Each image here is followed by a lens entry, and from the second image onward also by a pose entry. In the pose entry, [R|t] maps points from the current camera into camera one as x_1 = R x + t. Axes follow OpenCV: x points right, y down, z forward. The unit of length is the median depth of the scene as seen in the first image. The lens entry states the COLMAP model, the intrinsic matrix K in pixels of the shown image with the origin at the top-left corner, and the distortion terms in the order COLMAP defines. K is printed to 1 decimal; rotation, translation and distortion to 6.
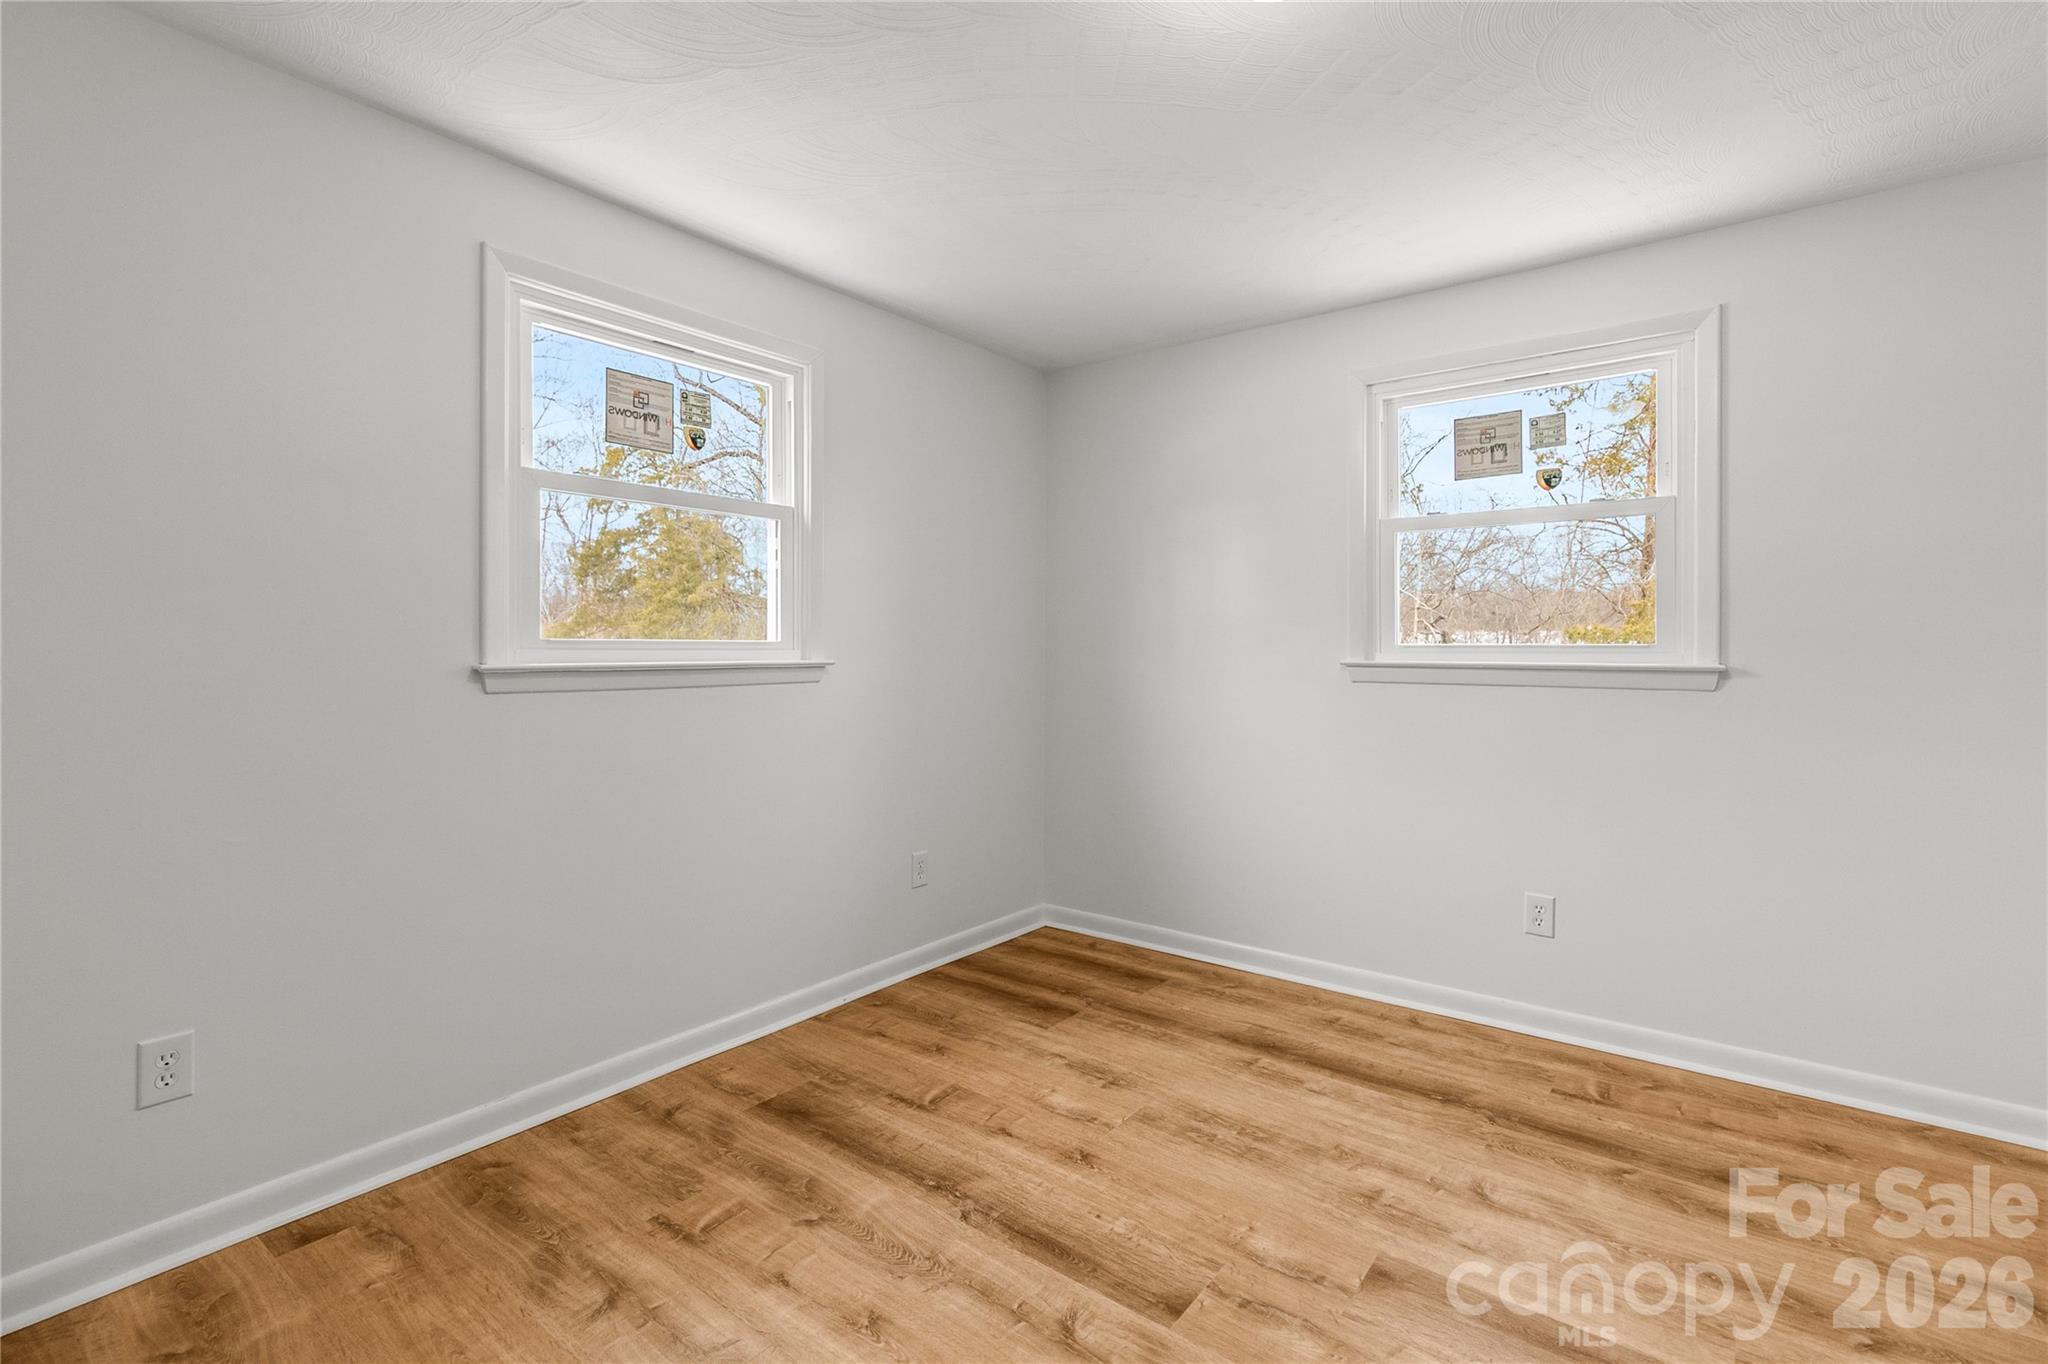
lens RADIAL K [[931.2, 0, 1031.4], [0, 931.2, 650.5], [0, 0, 1]] dist [0.000721, -0.000366]
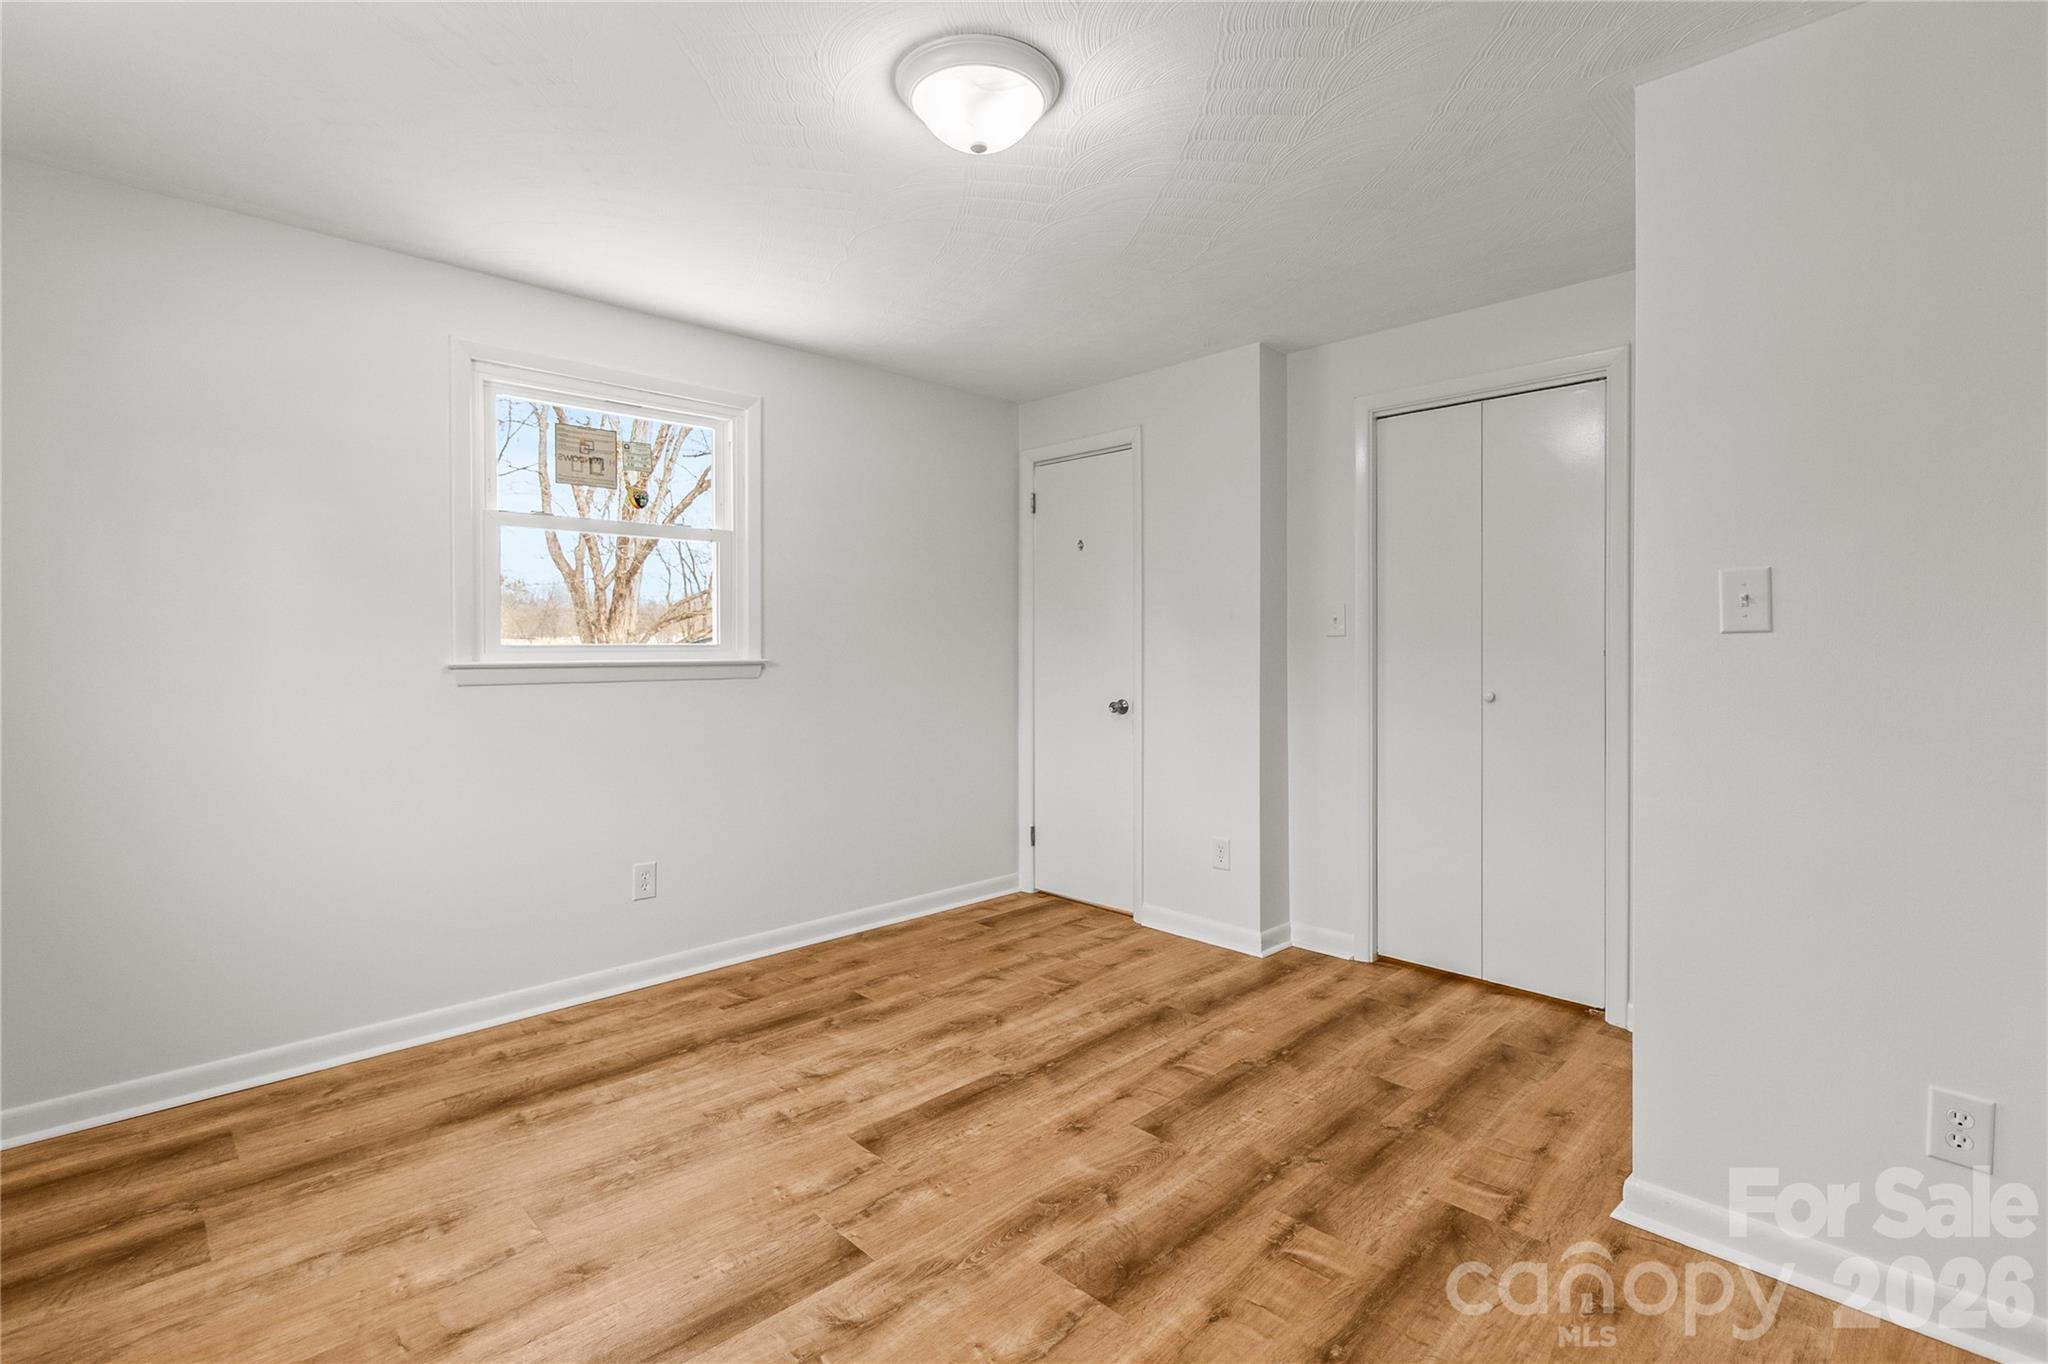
lens RADIAL K [[931.2, 0, 1031.4], [0, 931.2, 650.5], [0, 0, 1]] dist [0.000721, -0.000366]
pose [[0.154186, -0.009162, 0.987999, -0.552006], [0.003433, 0.999956, 0.008737, -0.007563], [-0.988036, 0.002045, 0.154211, 0.384211]]
